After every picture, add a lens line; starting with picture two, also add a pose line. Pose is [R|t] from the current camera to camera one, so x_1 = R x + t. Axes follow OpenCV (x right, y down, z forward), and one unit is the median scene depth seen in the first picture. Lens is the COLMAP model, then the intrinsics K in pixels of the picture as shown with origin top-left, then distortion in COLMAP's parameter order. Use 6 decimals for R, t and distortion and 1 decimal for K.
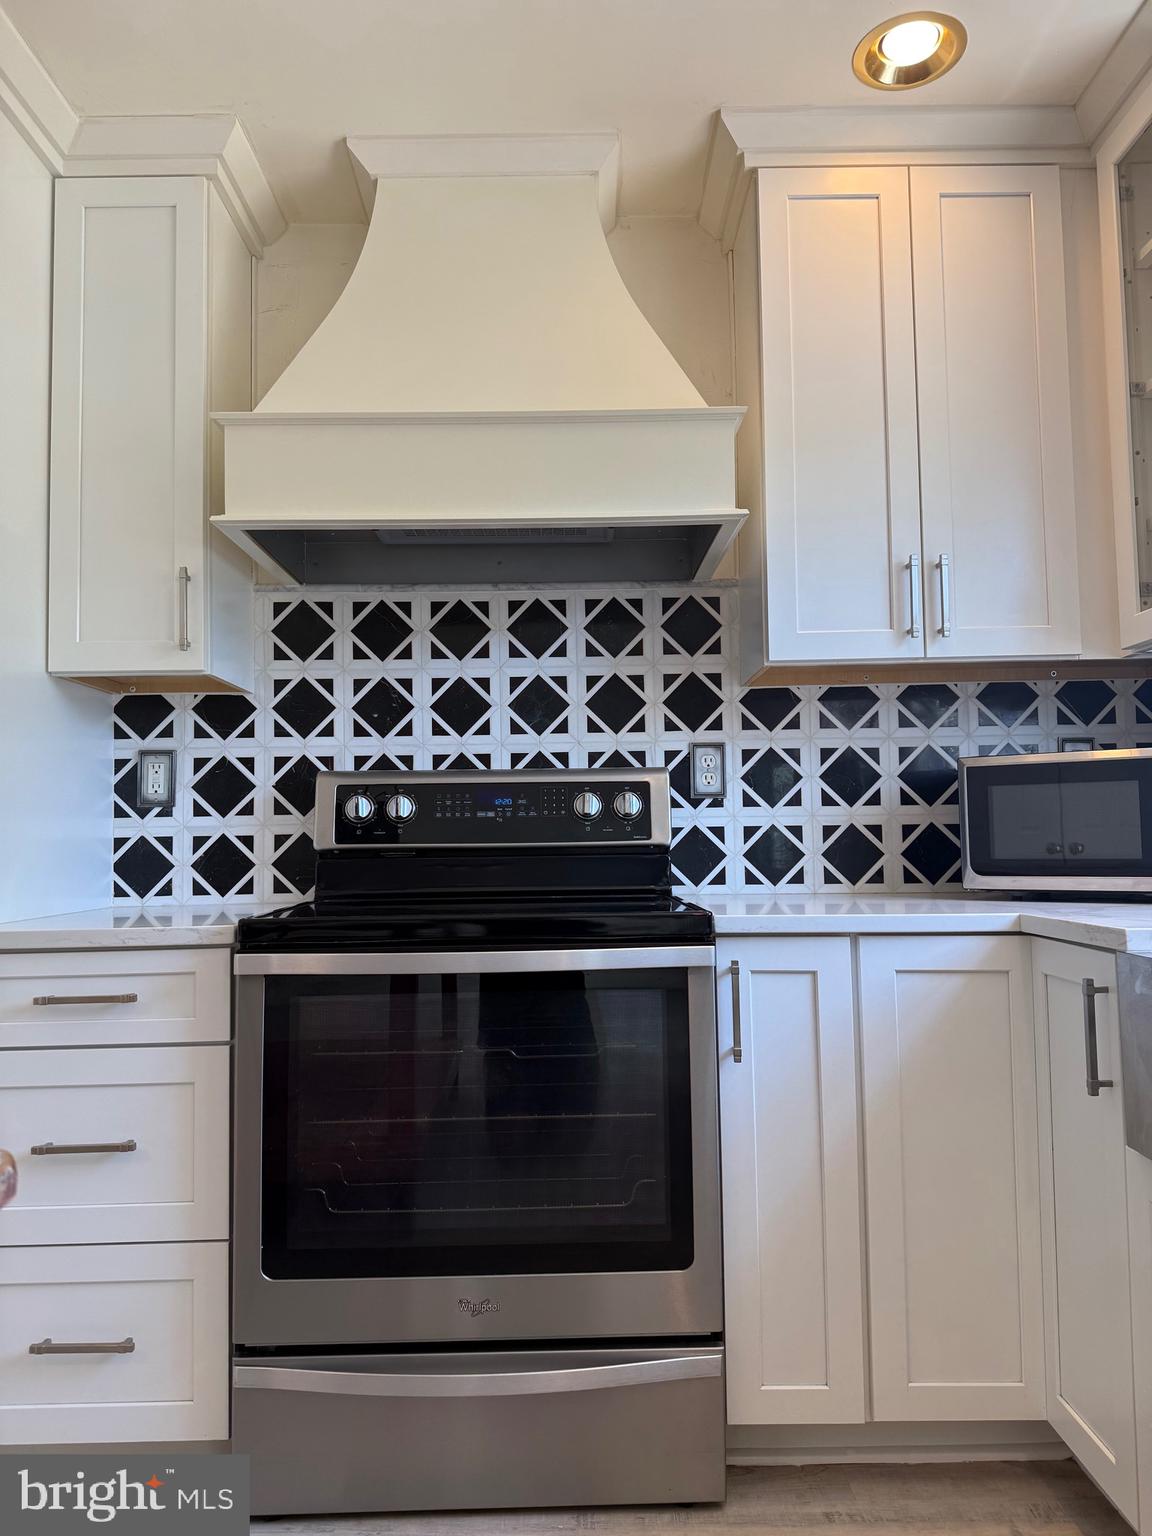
lens RADIAL K [[1080.4, 0, 562.6], [0, 1080.4, 763.2], [0, 0, 1]] dist [0.095272, -0.102787]
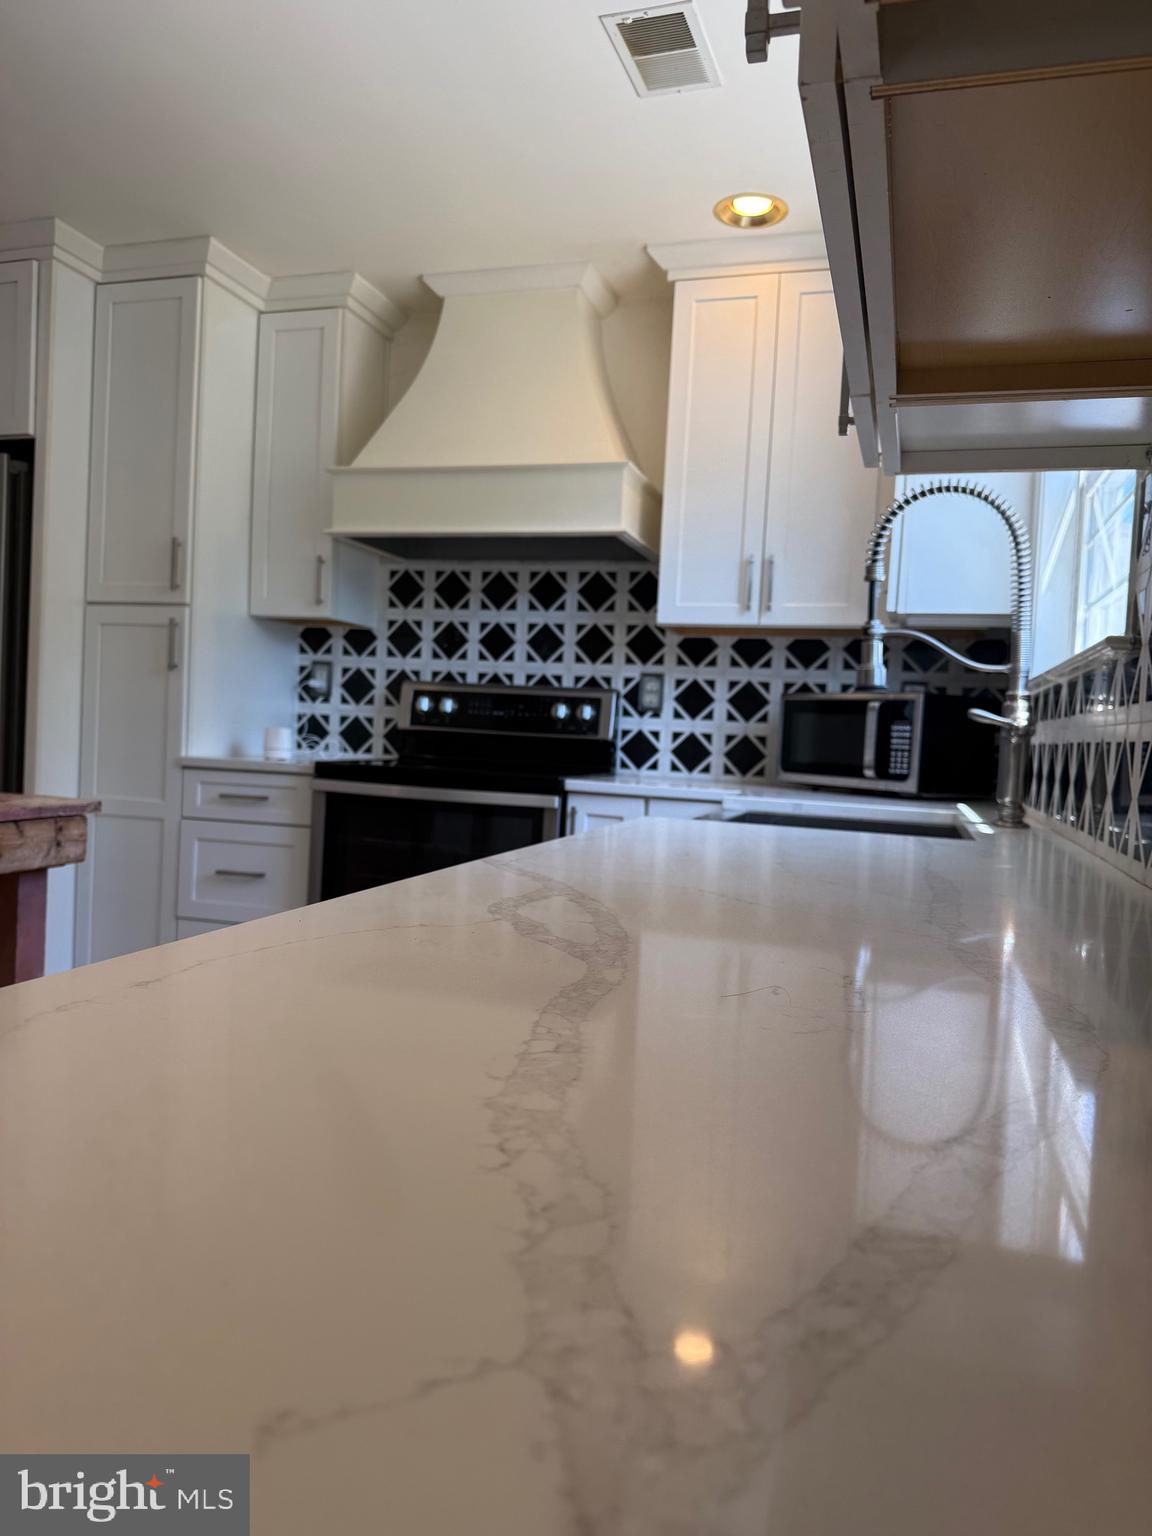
lens RADIAL K [[1080.4, 0, 557.6], [0, 1080.4, 766.9], [0, 0, 1]] dist [0.095272, -0.102787]
pose [[0.948800, 0.073789, -0.307139, 0.470393], [-0.043535, 0.993601, 0.104222, -0.040049], [0.312864, -0.085515, 0.945941, -0.433588]]
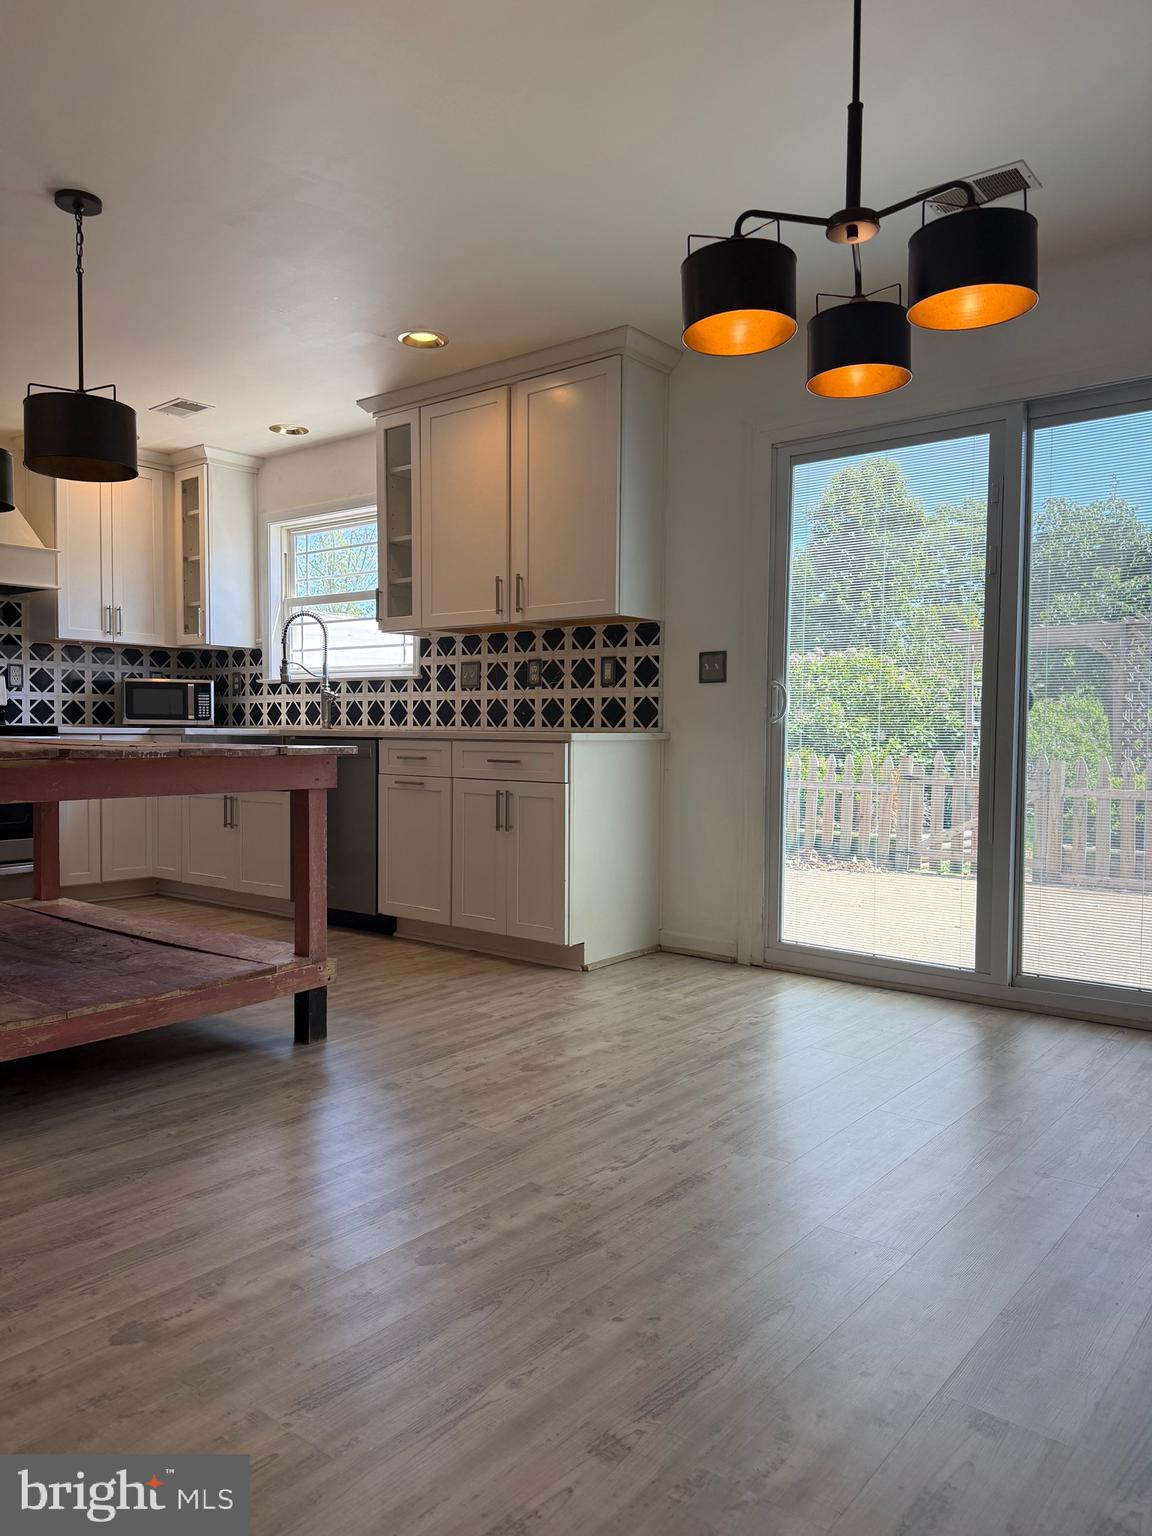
lens RADIAL K [[1080.4, 0, 563.8], [0, 1080.4, 763.7], [0, 0, 1]] dist [0.095272, -0.102787]
pose [[0.635091, -0.002527, 0.772433, -0.977067], [-0.070738, 0.995602, 0.061417, -0.034451], [-0.769192, -0.093646, 0.632119, -1.497855]]
